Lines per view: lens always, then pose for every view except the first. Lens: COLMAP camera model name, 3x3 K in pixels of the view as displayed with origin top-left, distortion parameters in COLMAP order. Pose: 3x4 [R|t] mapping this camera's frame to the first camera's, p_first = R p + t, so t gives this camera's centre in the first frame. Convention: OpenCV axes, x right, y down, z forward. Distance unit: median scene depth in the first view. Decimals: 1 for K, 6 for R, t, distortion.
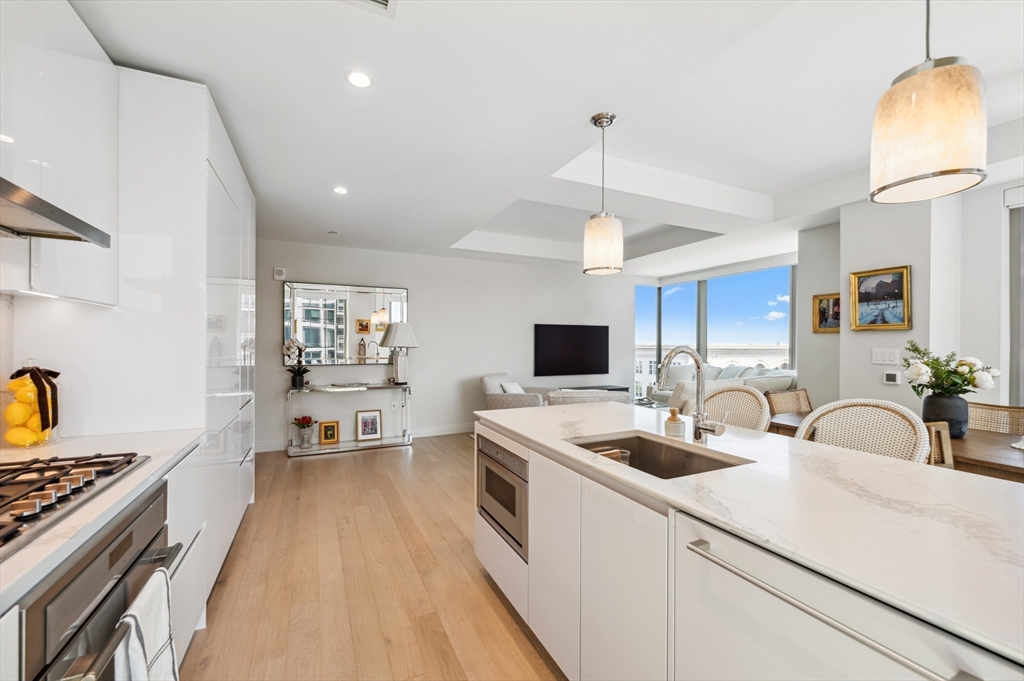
lens RADIAL K [[409.5, 0, 511.4], [0, 409.5, 343.8], [0, 0, 1]] dist [-0.000797, 0.000053]
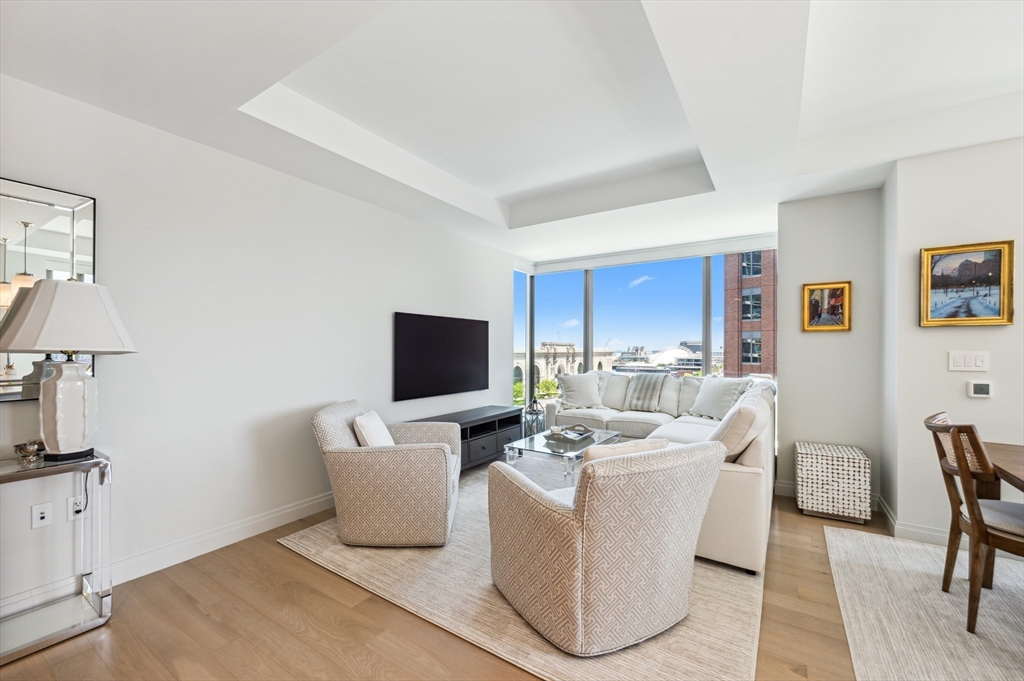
lens RADIAL K [[411.0, 0, 510.0], [0, 411.0, 348.0], [0, 0, 1]] dist [-0.001603, 0.000096]
pose [[0.855739, 0.000565, 0.517407, -0.192947], [0.000573, 0.999998, -0.002040, 0.007487], [-0.517407, 0.002042, 0.855737, 0.756886]]
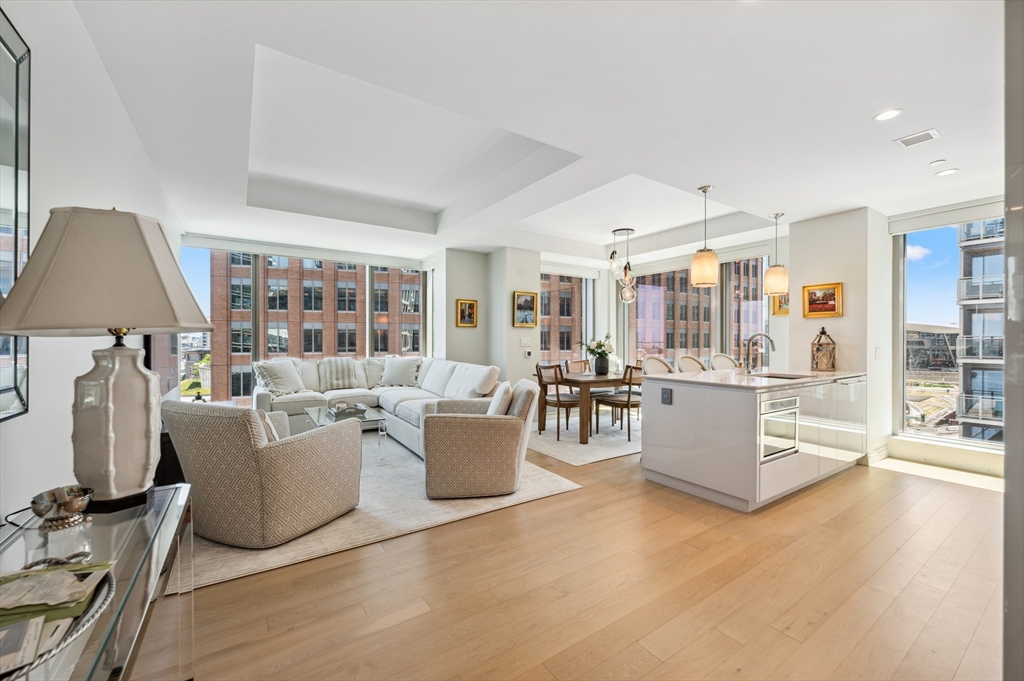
lens RADIAL K [[409.5, 0, 511.4], [0, 409.5, 343.8], [0, 0, 1]] dist [-0.000797, 0.000053]
pose [[-0.141432, -0.011668, 0.989879, -0.782920], [-0.000502, 0.999931, 0.011714, 0.017653], [-0.989948, 0.001160, -0.141429, 1.253330]]
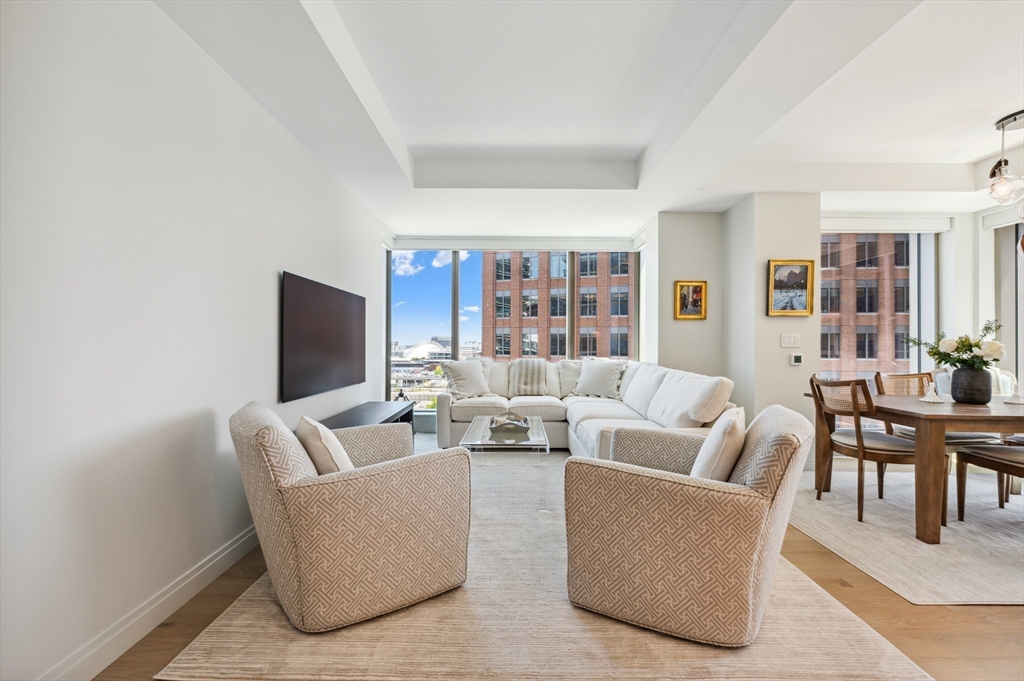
lens RADIAL K [[409.5, 0, 511.4], [0, 409.5, 343.8], [0, 0, 1]] dist [-0.000797, 0.000053]
pose [[0.426475, 0.000463, 0.904499, -0.380367], [-0.001726, 0.999998, 0.000302, 0.039464], [-0.904498, -0.001690, 0.426475, 1.157894]]
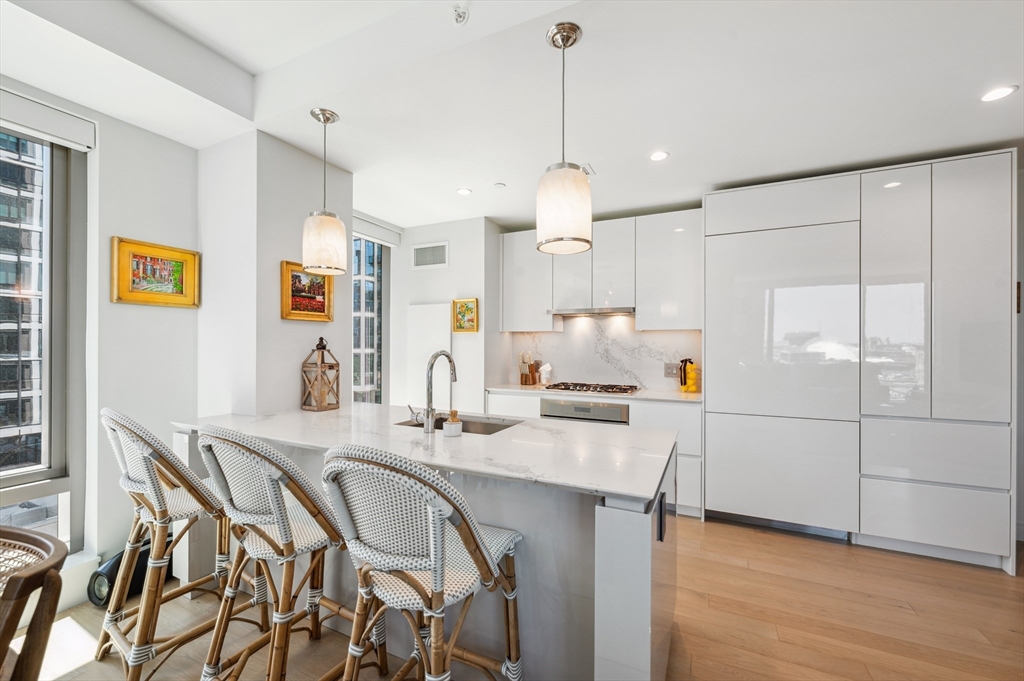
lens RADIAL K [[409.5, 0, 511.4], [0, 409.5, 343.8], [0, 0, 1]] dist [-0.000797, 0.000053]
pose [[-0.782241, -0.007601, -0.622929, 0.468240], [-0.005615, 0.999971, -0.005149, -0.004241], [0.622950, -0.000530, -0.782261, 0.962786]]
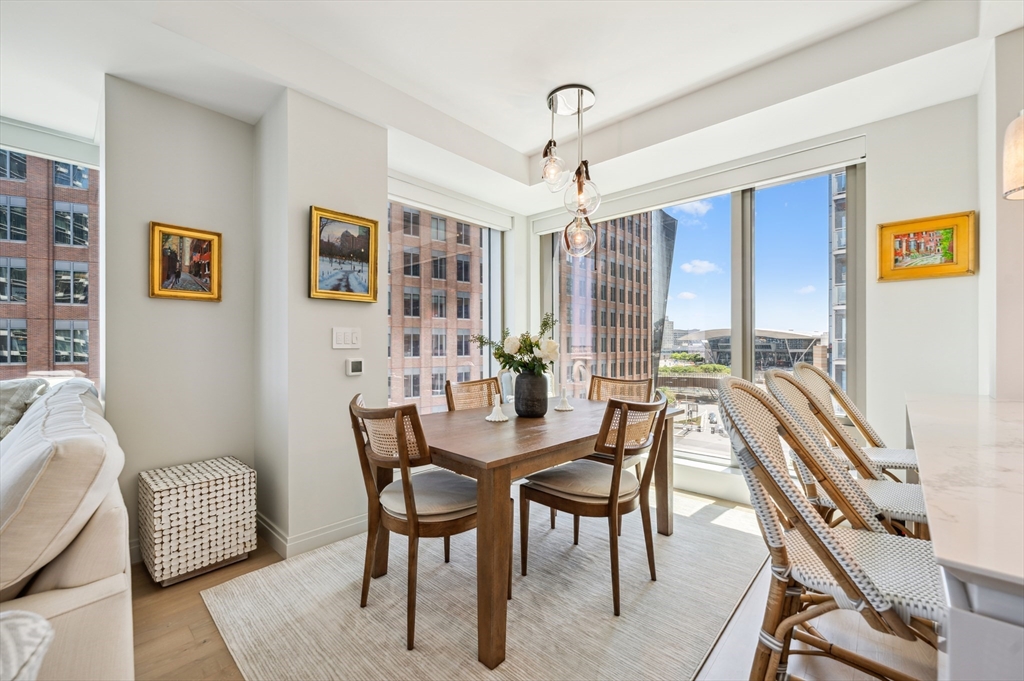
lens RADIAL K [[419.5, 0, 511.7], [0, 419.5, 346.7], [0, 0, 1]] dist [-0.002546, 0.000003]
pose [[-0.374307, -0.005571, 0.927288, 0.118104], [0.000953, 0.999979, 0.006393, 0.039671], [-0.927304, 0.003276, -0.374294, 0.965122]]
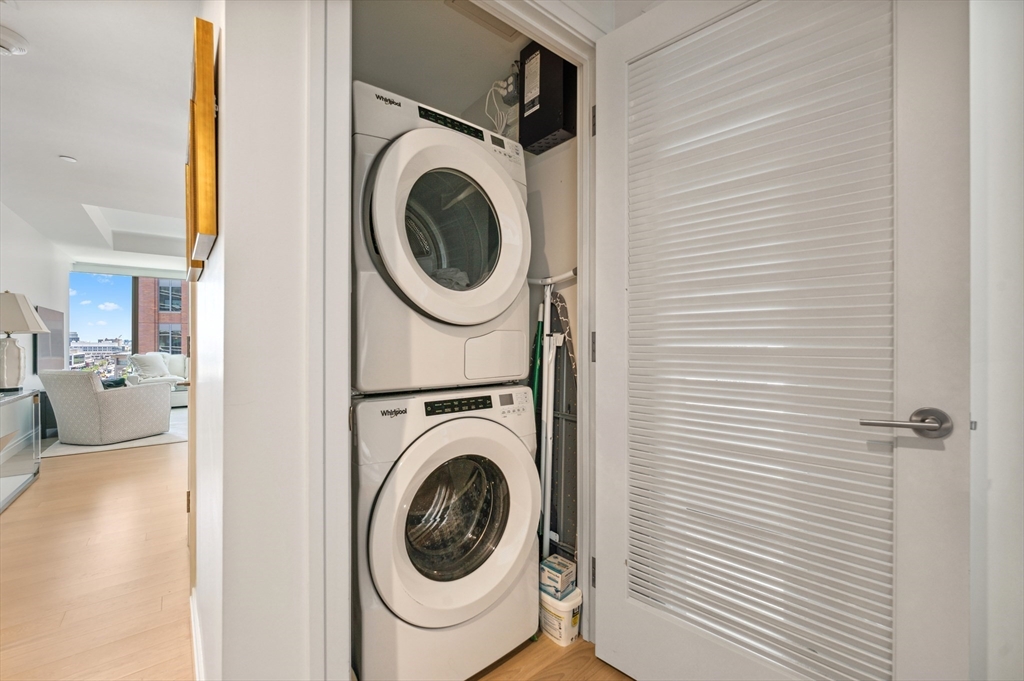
lens RADIAL K [[409.5, 0, 511.4], [0, 409.5, 343.8], [0, 0, 1]] dist [-0.000797, 0.000053]
pose [[-0.234780, -0.004908, 0.972036, -1.634542], [0.000507, 0.999986, 0.005172, 0.034157], [-0.972048, 0.001707, -0.234774, 0.588709]]
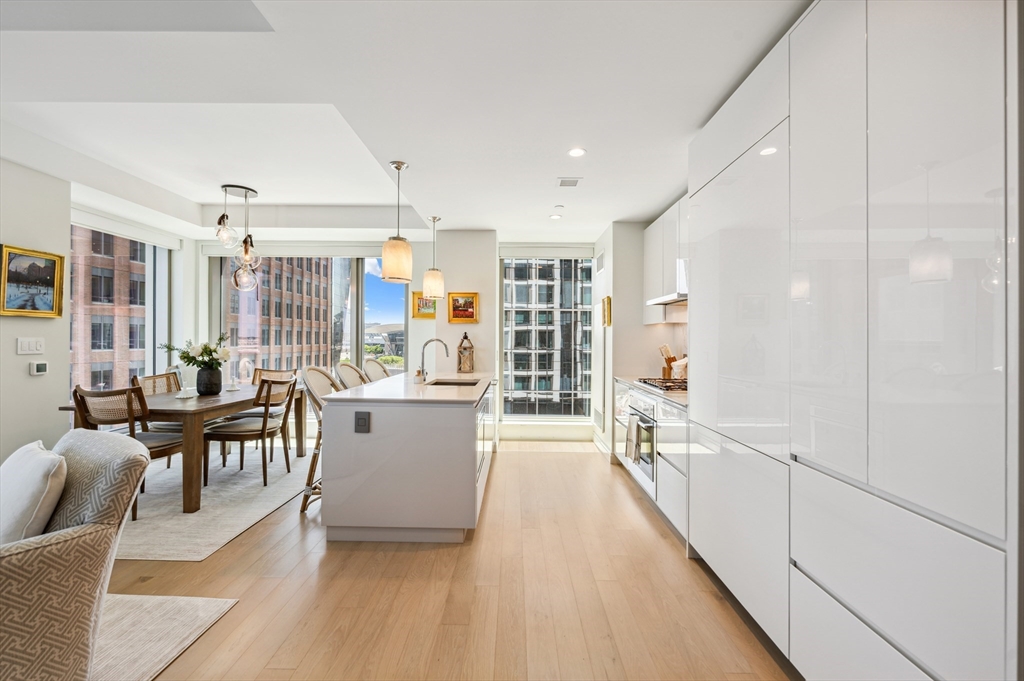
lens RADIAL K [[414.8, 0, 512.0], [0, 414.8, 340.5], [0, 0, 1]] dist [-0.001184, -0.000377]
pose [[-0.896844, -0.013342, 0.442145, -0.440049], [-0.012554, 0.999910, 0.004710, 0.000831], [-0.442169, -0.001327, -0.896931, 1.297311]]
